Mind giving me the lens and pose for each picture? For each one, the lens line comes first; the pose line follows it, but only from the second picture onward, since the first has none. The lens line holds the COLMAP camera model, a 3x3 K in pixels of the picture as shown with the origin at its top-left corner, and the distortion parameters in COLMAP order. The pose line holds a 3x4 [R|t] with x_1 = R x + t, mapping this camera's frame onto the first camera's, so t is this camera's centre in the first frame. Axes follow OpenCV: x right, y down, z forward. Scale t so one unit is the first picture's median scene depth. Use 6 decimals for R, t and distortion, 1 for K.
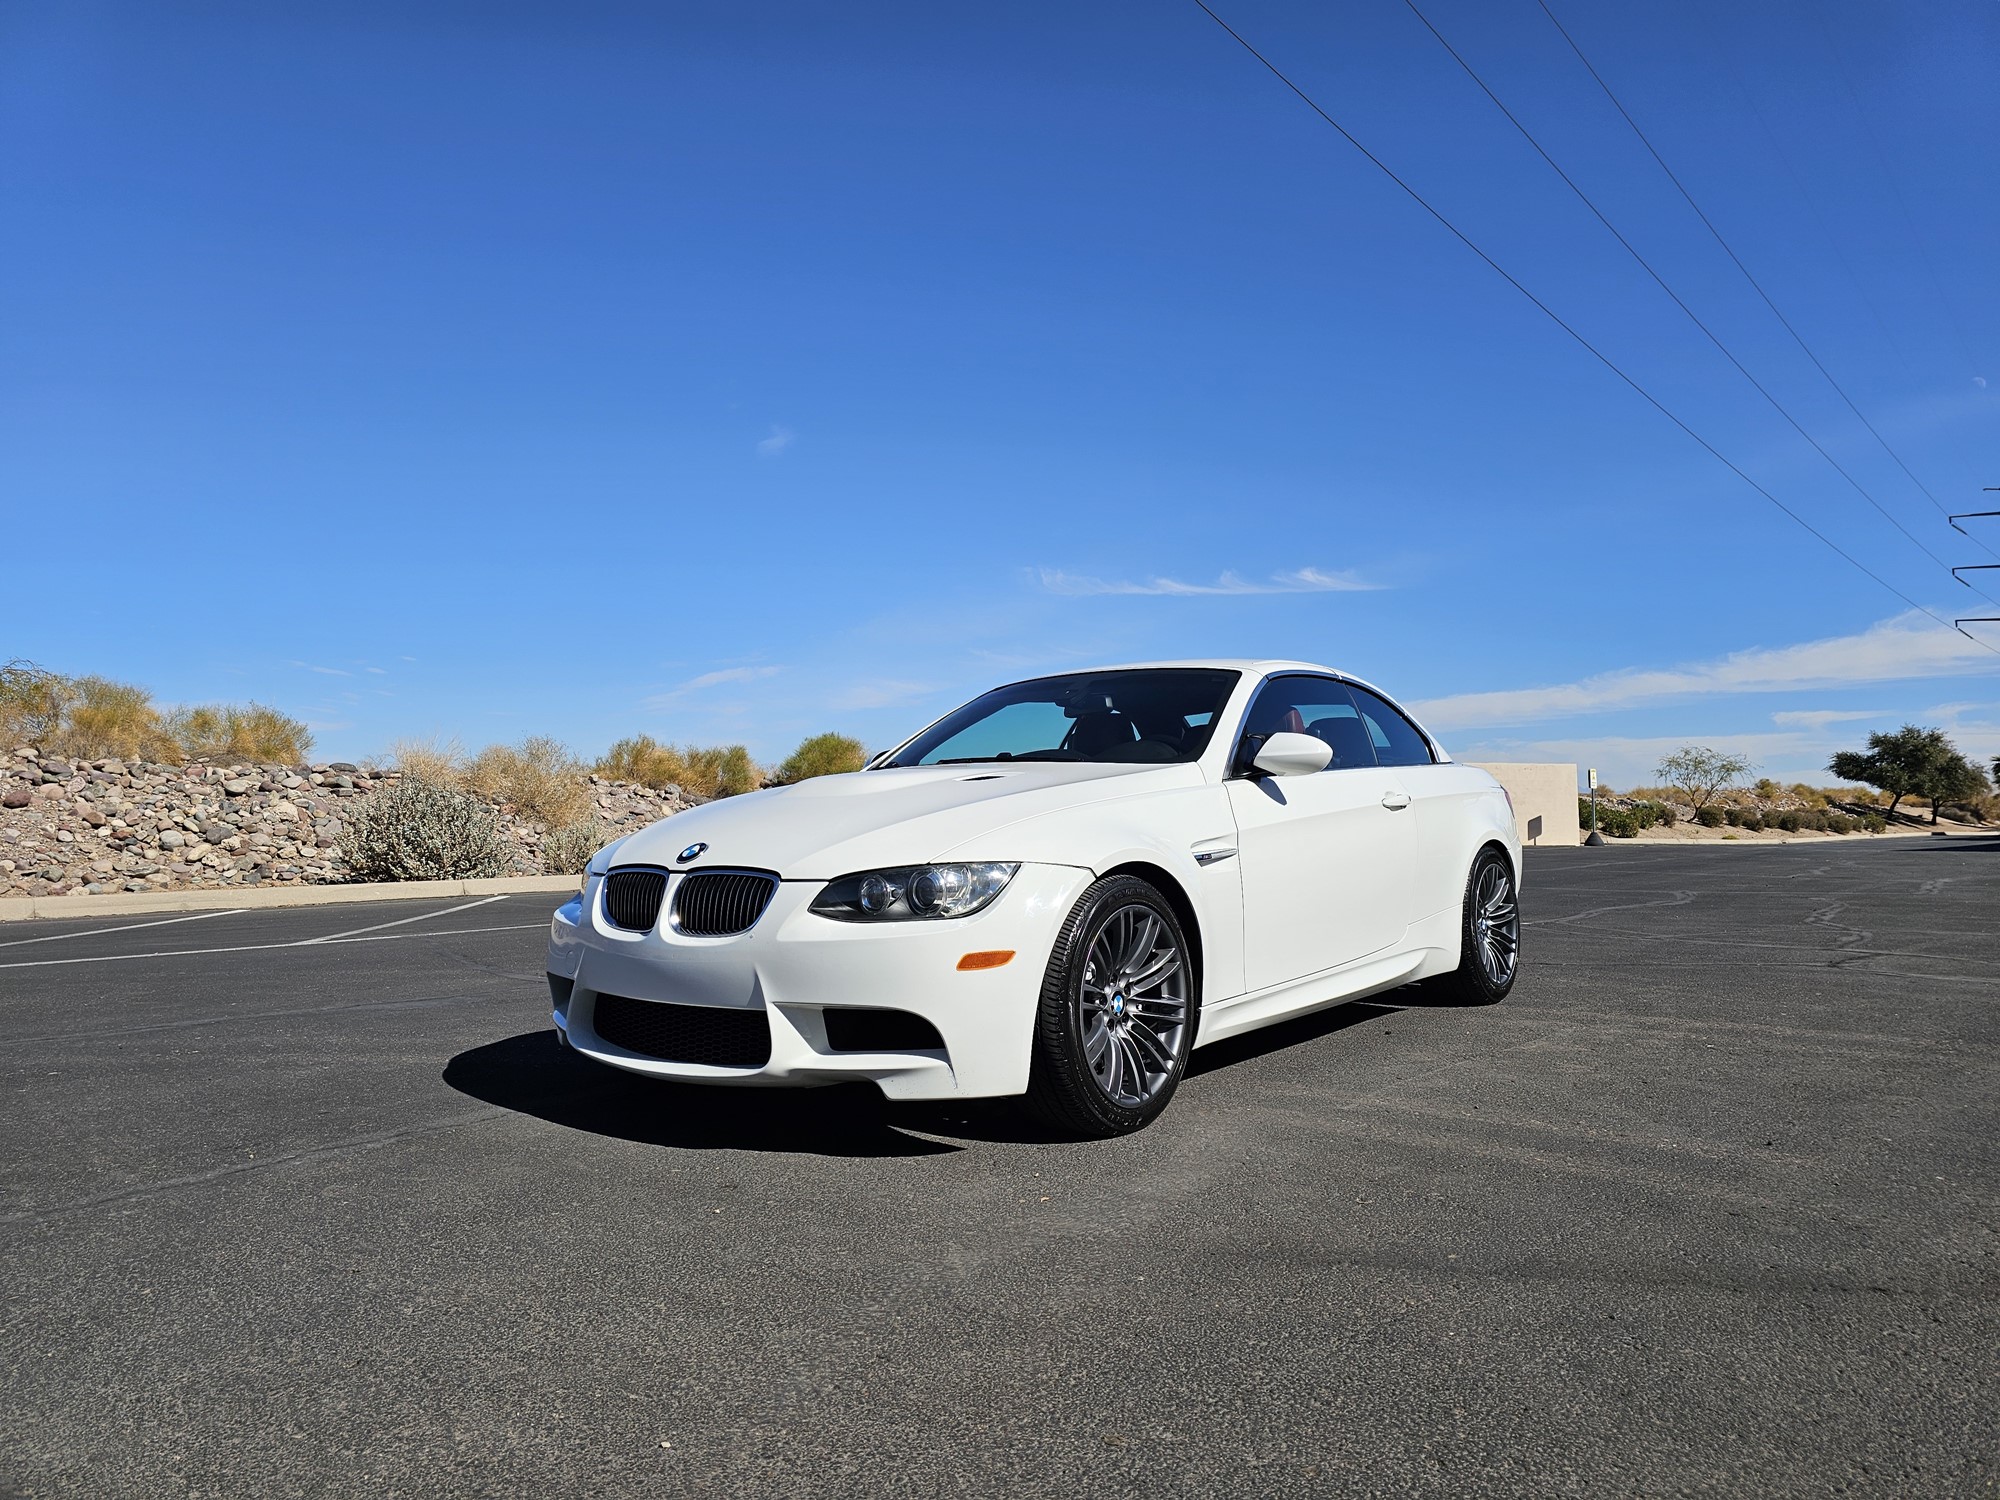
lens RADIAL K [[1347.1, 0, 1013.9], [0, 1347.1, 720.3], [0, 0, 1]] dist [0.050598, -0.047797]
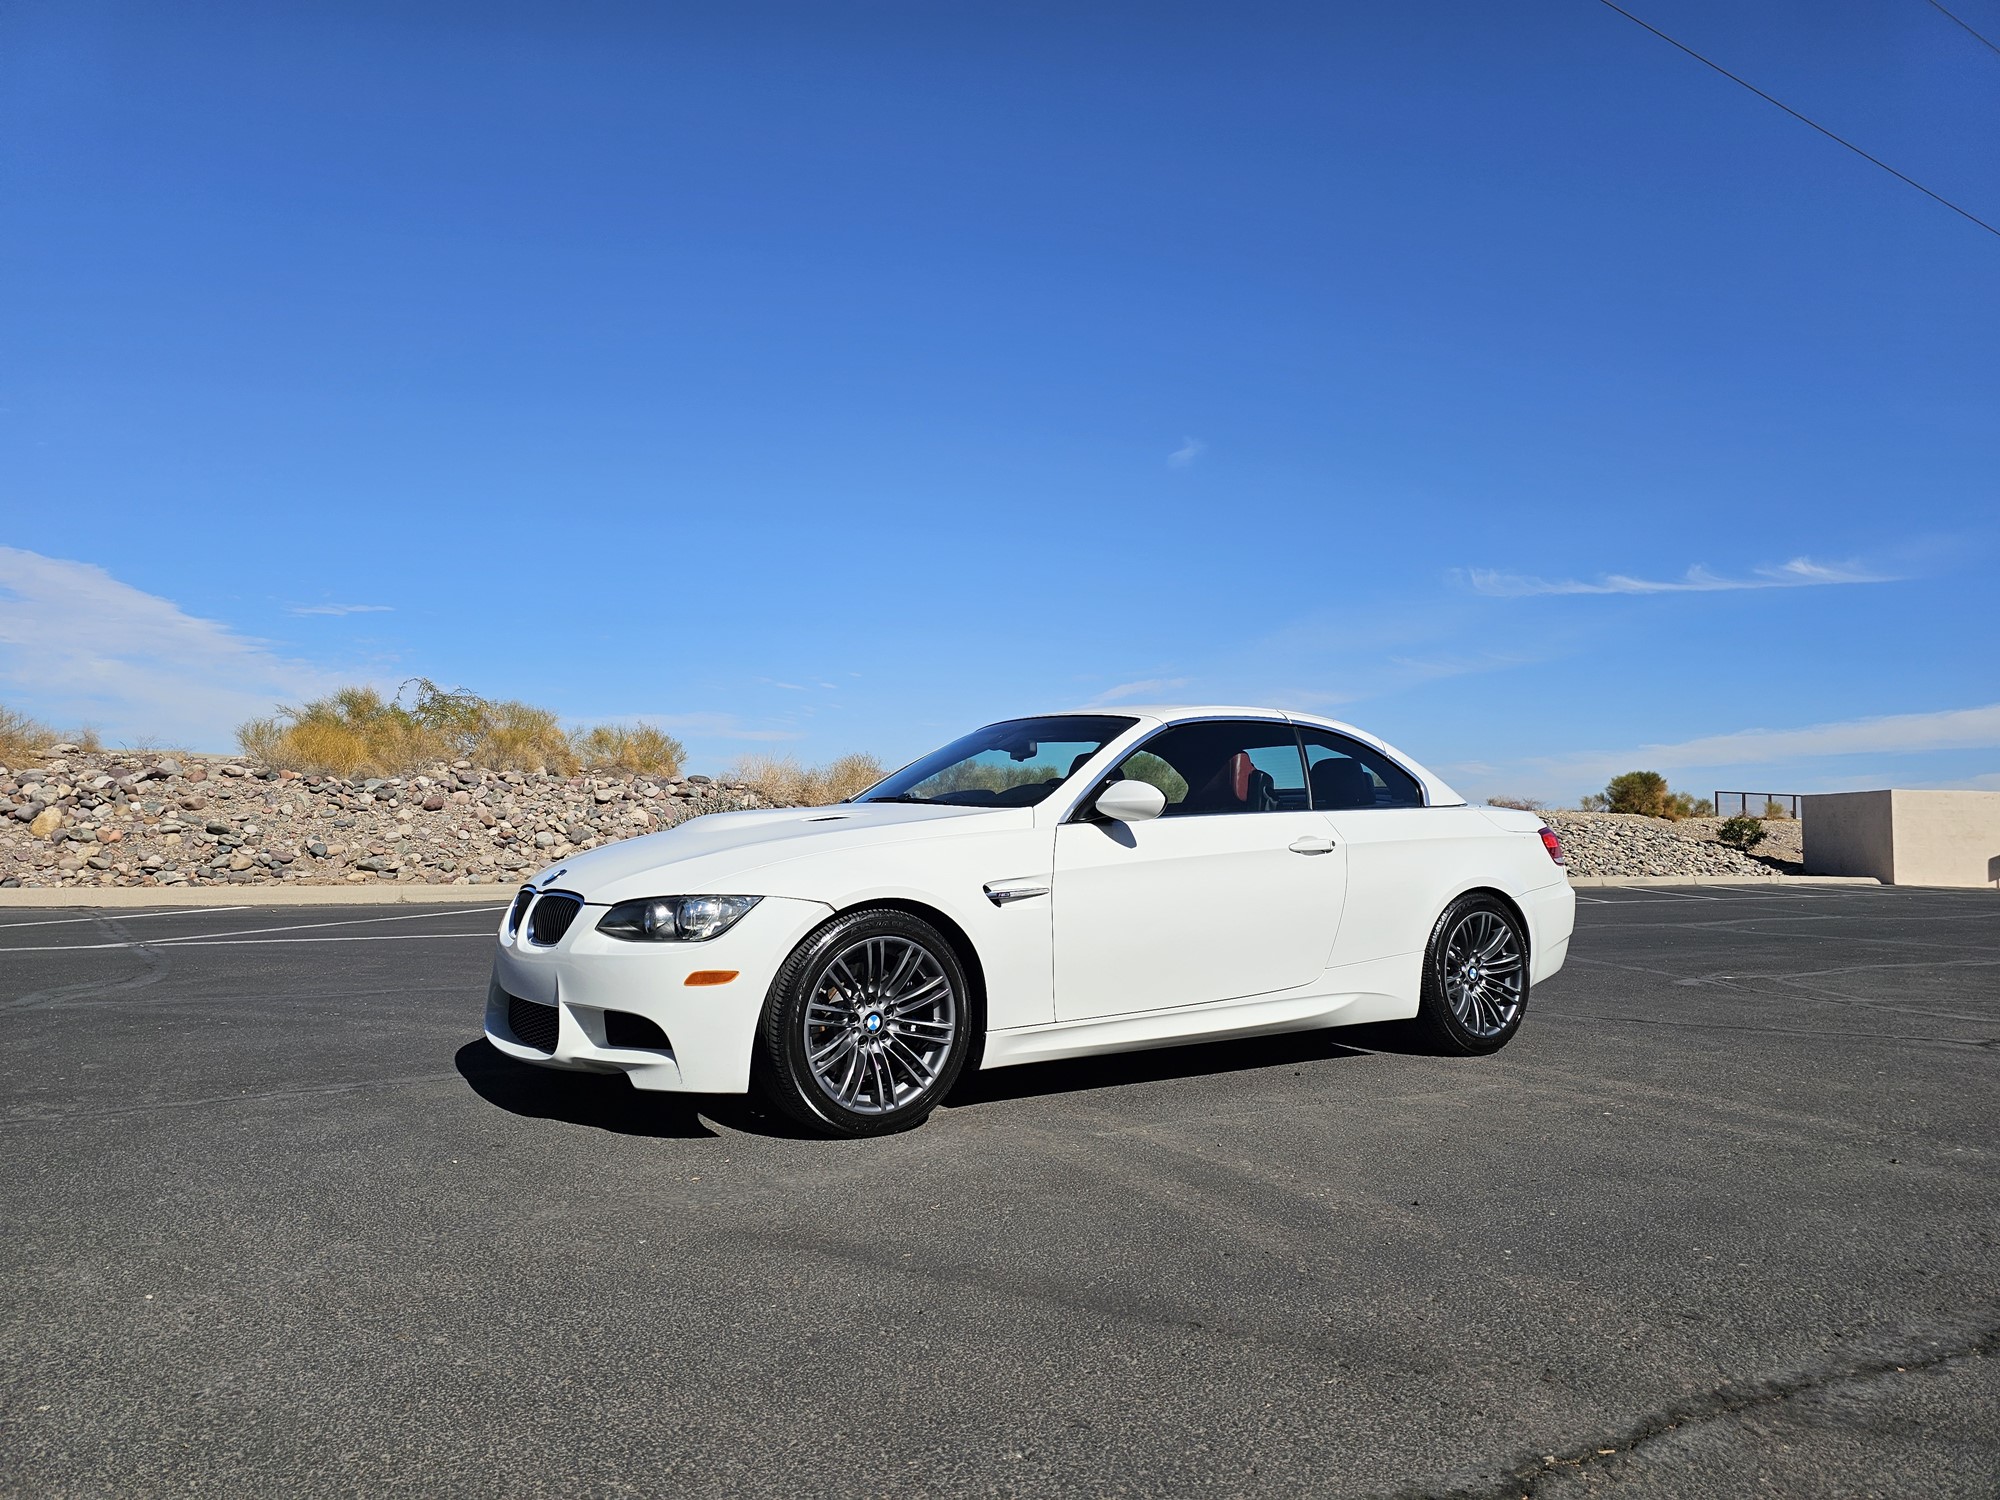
lens RADIAL K [[1343.0, 0, 1007.1], [0, 1343.0, 728.4], [0, 0, 1]] dist [0.083178, -0.099398]
pose [[0.952774, 0.002307, -0.303670, 0.128105], [-0.003106, 0.999993, -0.002149, -0.008707], [0.303663, 0.002991, 0.952775, -0.012044]]
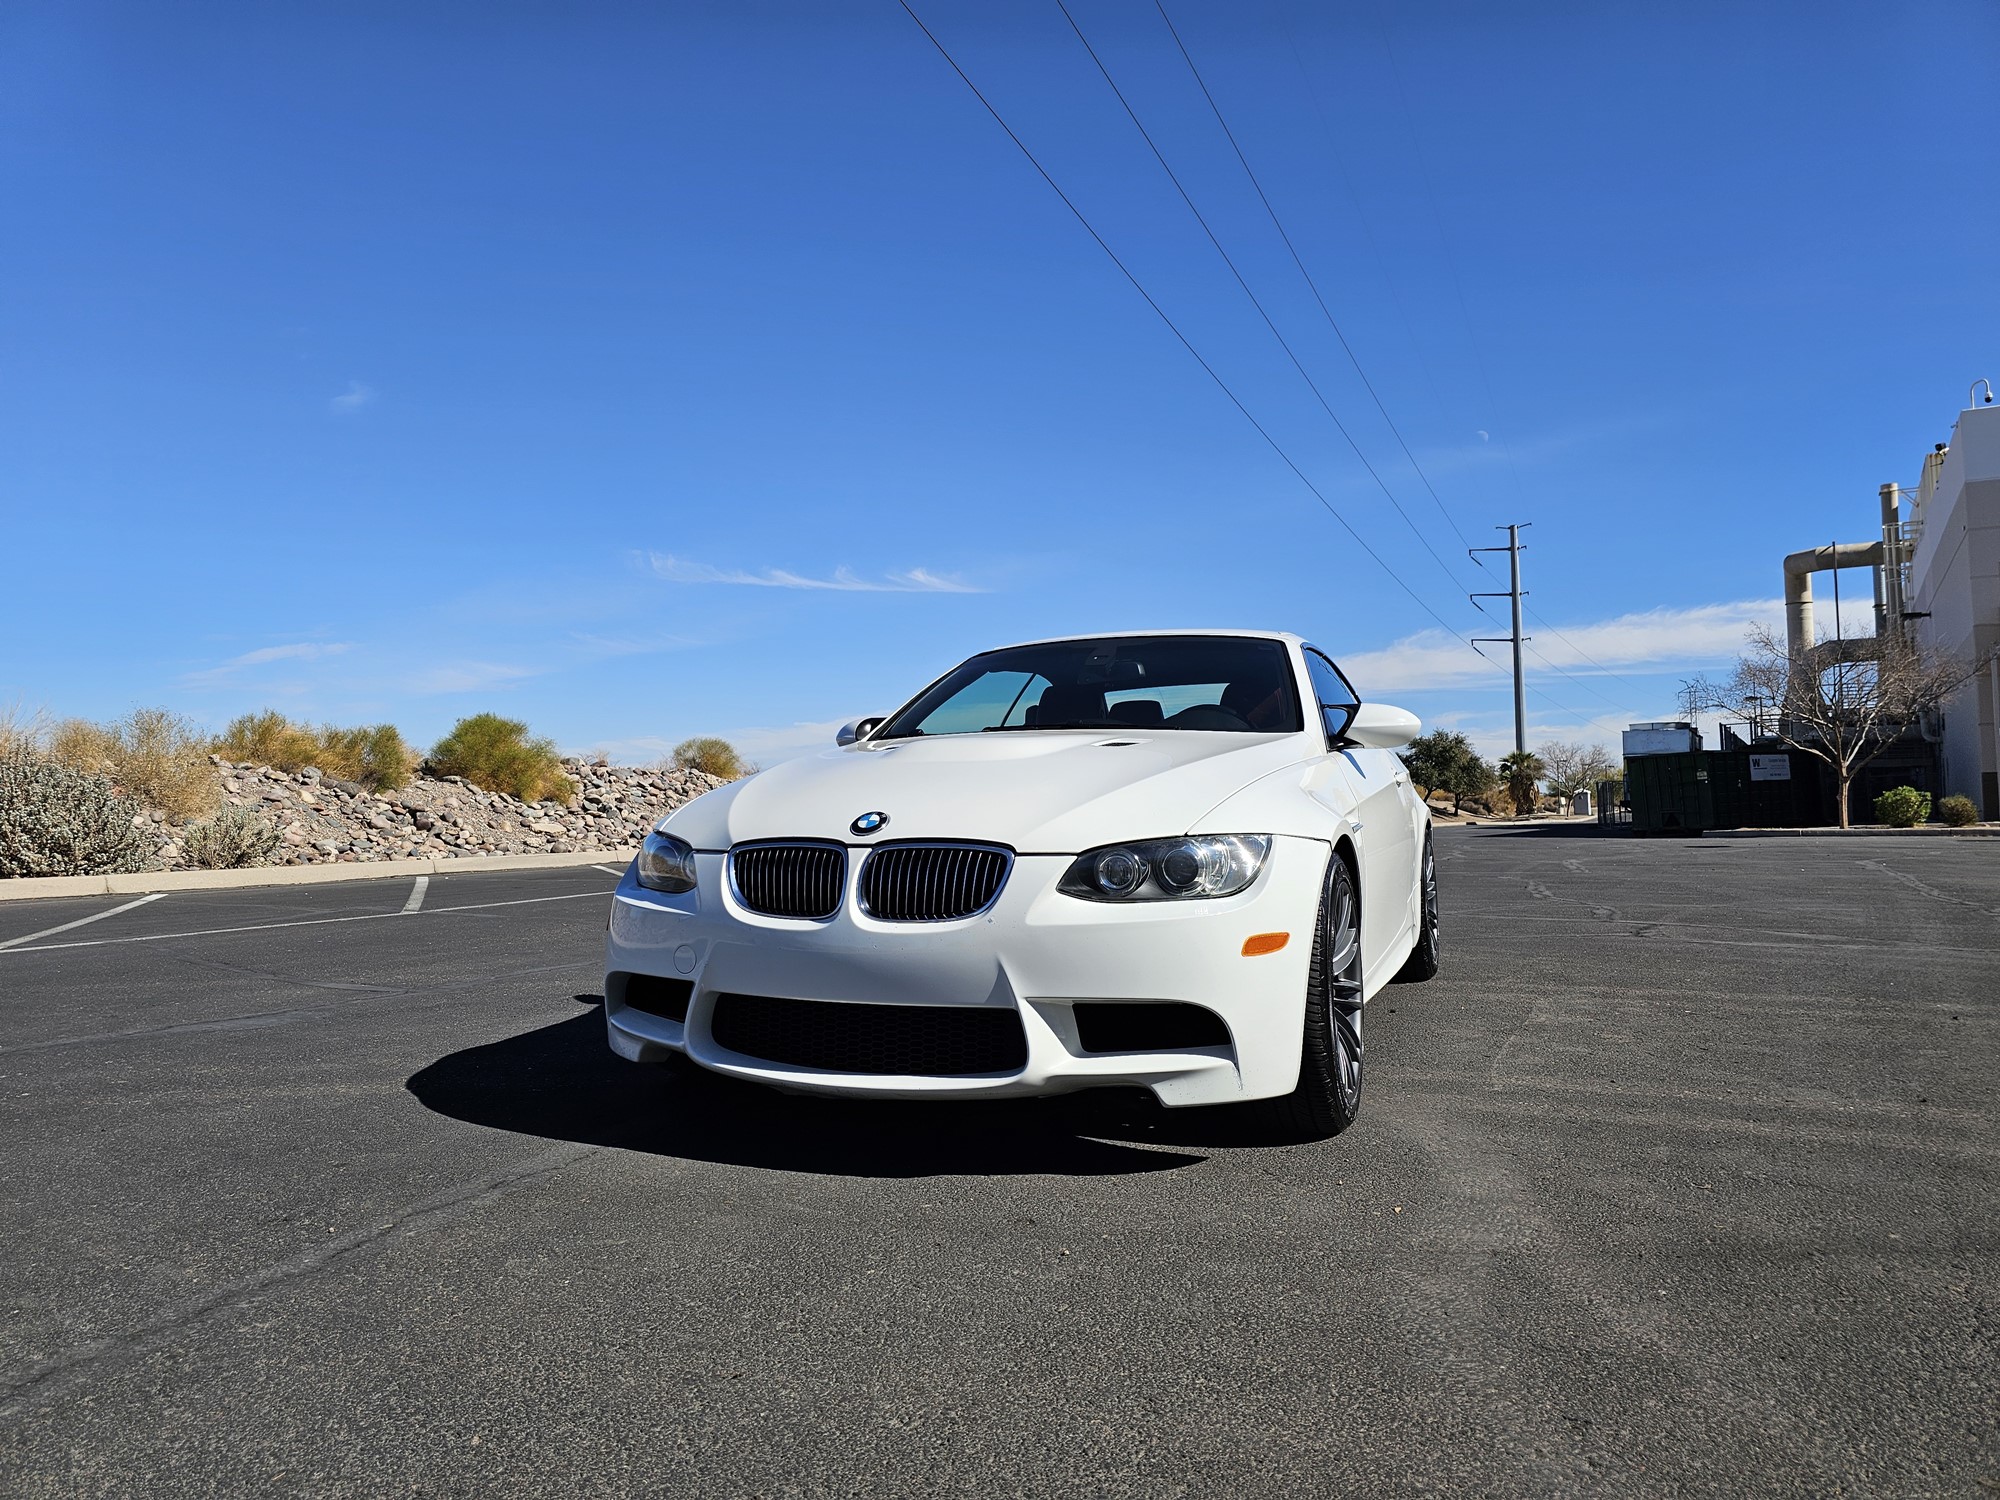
lens RADIAL K [[1341.2, 0, 981.2], [0, 1341.2, 712.5], [0, 0, 1]] dist [0.061761, -0.058316]
pose [[0.964584, 0.021465, 0.262902, -0.094847], [-0.021484, 0.999765, -0.002800, 0.007200], [-0.262900, -0.002947, 0.964818, 0.043256]]
